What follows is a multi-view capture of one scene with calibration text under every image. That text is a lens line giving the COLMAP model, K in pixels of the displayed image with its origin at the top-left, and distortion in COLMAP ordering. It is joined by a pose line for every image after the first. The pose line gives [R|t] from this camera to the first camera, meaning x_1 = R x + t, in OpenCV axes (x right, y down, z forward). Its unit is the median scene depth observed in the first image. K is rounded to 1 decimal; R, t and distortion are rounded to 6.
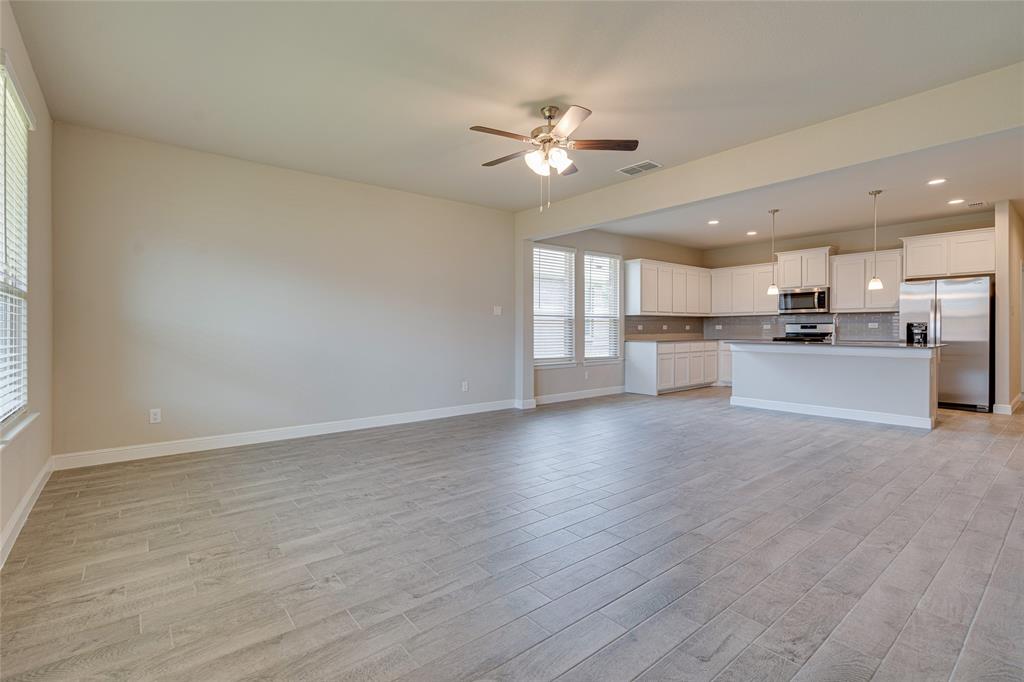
lens RADIAL K [[470.3, 0, 503.1], [0, 470.3, 334.2], [0, 0, 1]] dist [0.000007, 0.000327]
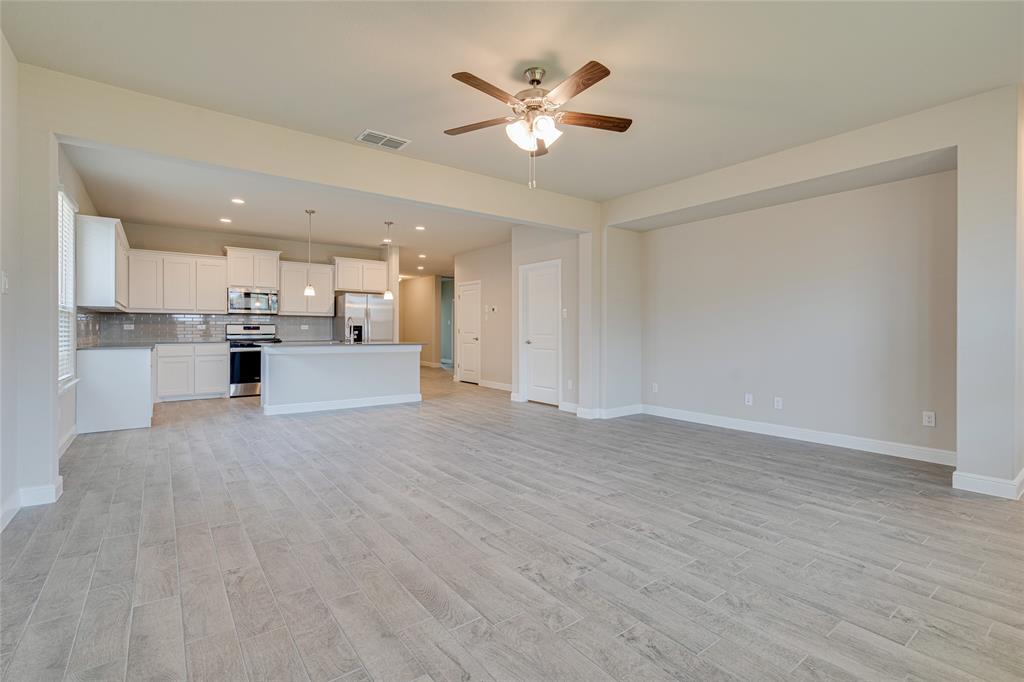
lens RADIAL K [[470.3, 0, 510.2], [0, 470.3, 334.2], [0, 0, 1]] dist [0.000007, 0.000327]
pose [[0.028735, -0.004413, 0.999577, -0.411573], [0.006313, 0.999971, 0.004234, -0.003893], [-0.999567, 0.006189, 0.028762, 0.556388]]
